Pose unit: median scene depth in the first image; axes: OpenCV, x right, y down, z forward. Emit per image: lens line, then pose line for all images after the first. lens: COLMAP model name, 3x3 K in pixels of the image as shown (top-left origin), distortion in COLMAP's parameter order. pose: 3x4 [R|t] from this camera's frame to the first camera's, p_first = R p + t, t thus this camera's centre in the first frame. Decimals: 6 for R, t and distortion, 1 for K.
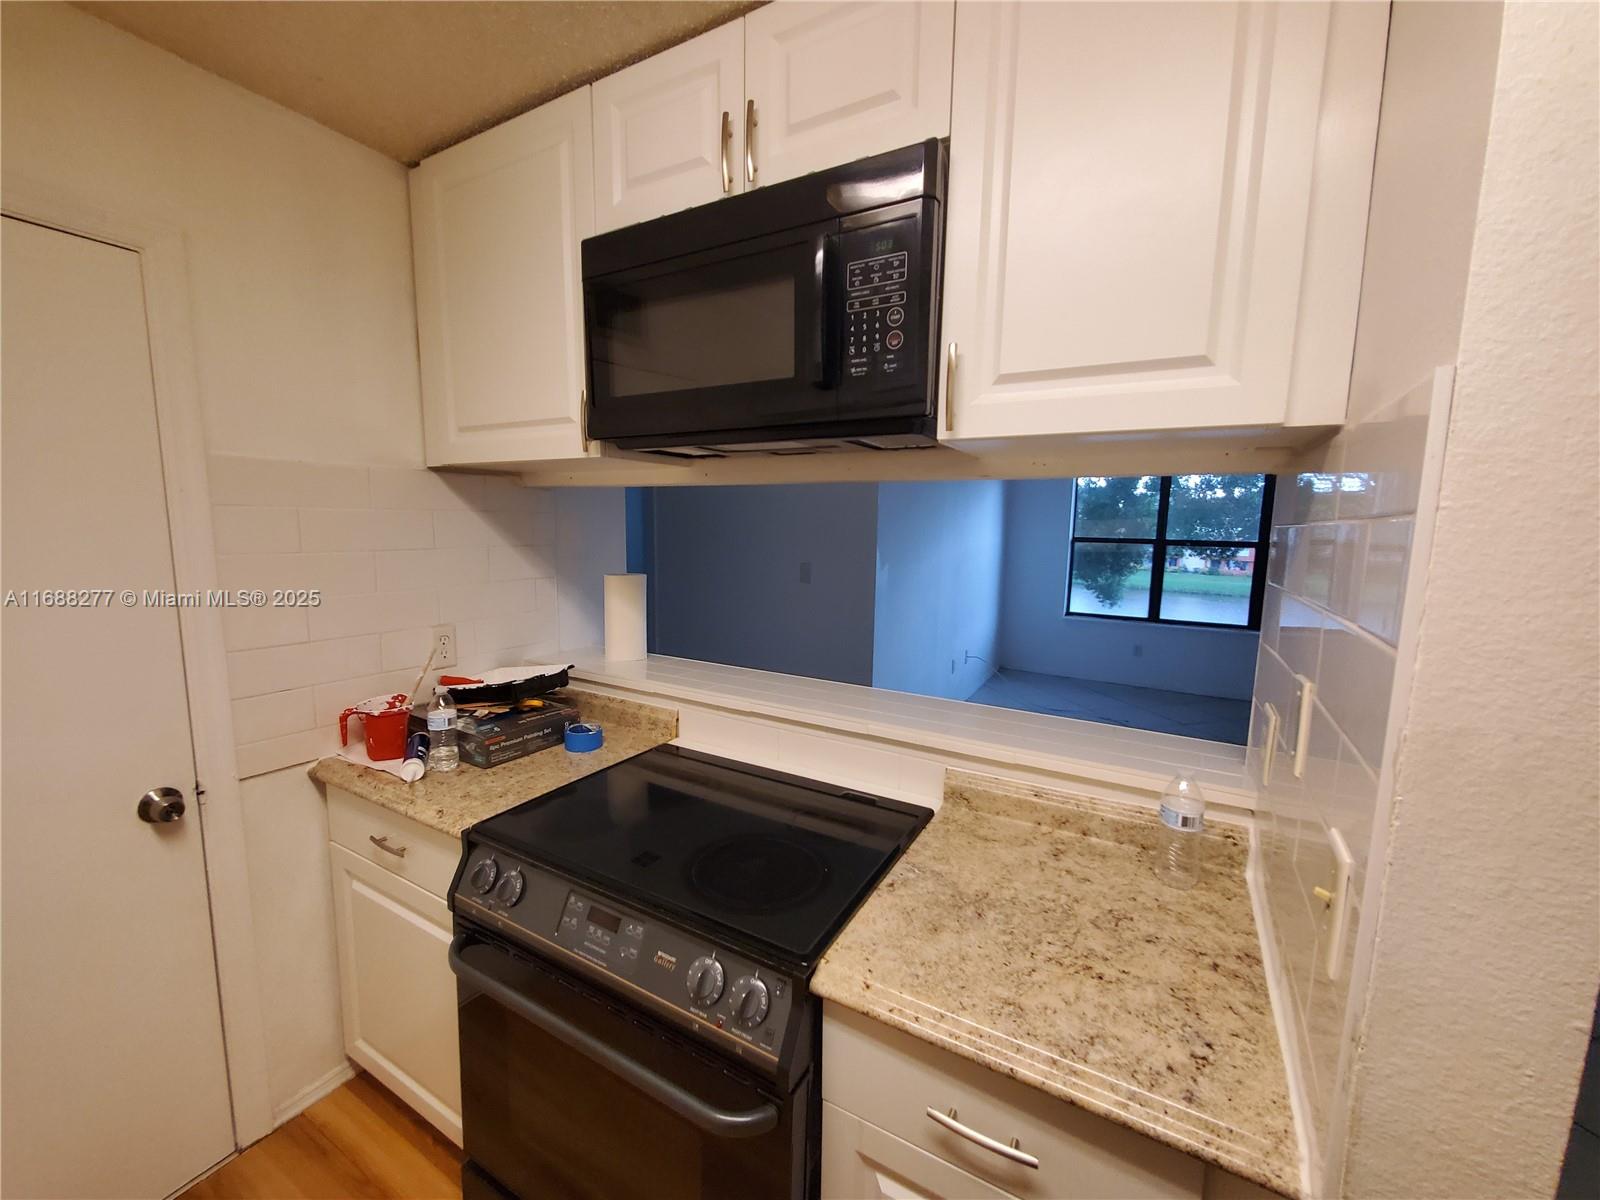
lens RADIAL K [[625.4, 0, 800.0], [0, 625.4, 600.0], [0, 0, 1]] dist [-0.002040, 0.000003]
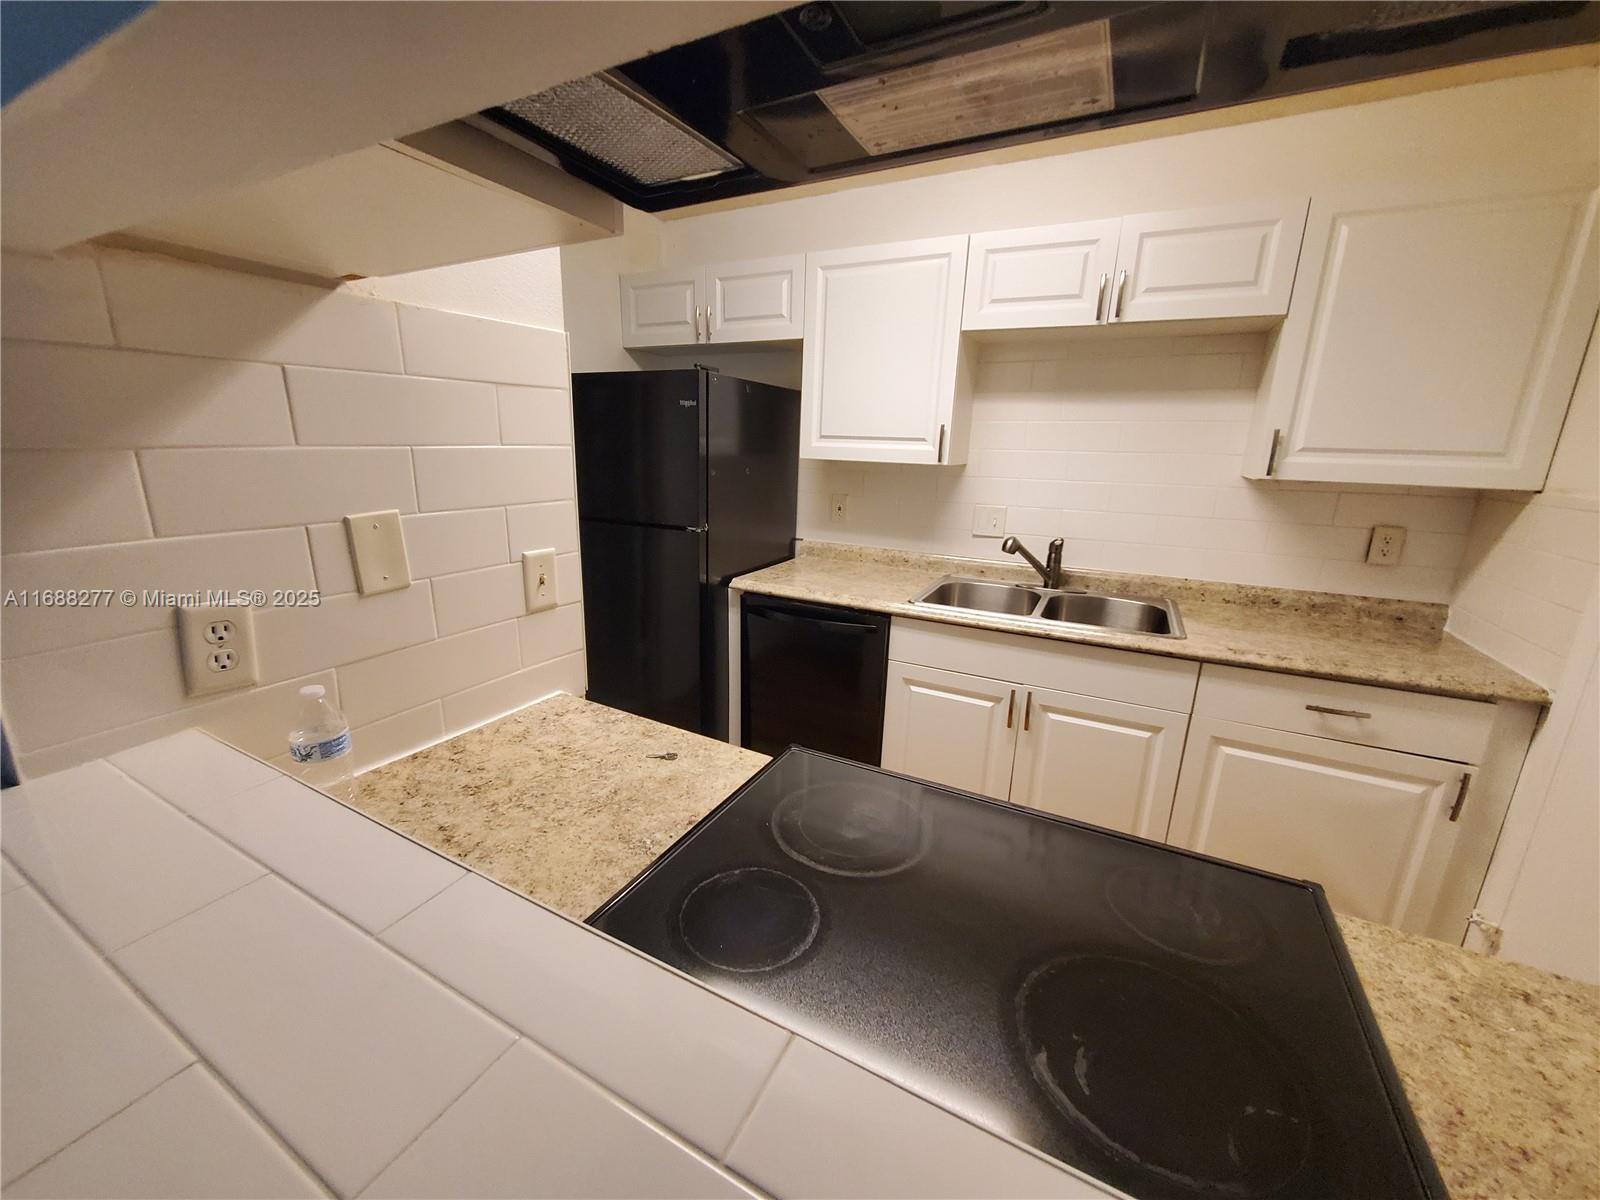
lens RADIAL K [[625.4, 0, 800.0], [0, 625.4, 600.0], [0, 0, 1]] dist [-0.002040, 0.000003]
pose [[-0.998500, -0.034087, -0.042841, 0.050967], [-0.047208, 0.932357, 0.358444, -0.161736], [0.027724, 0.359929, -0.932568, 1.957236]]
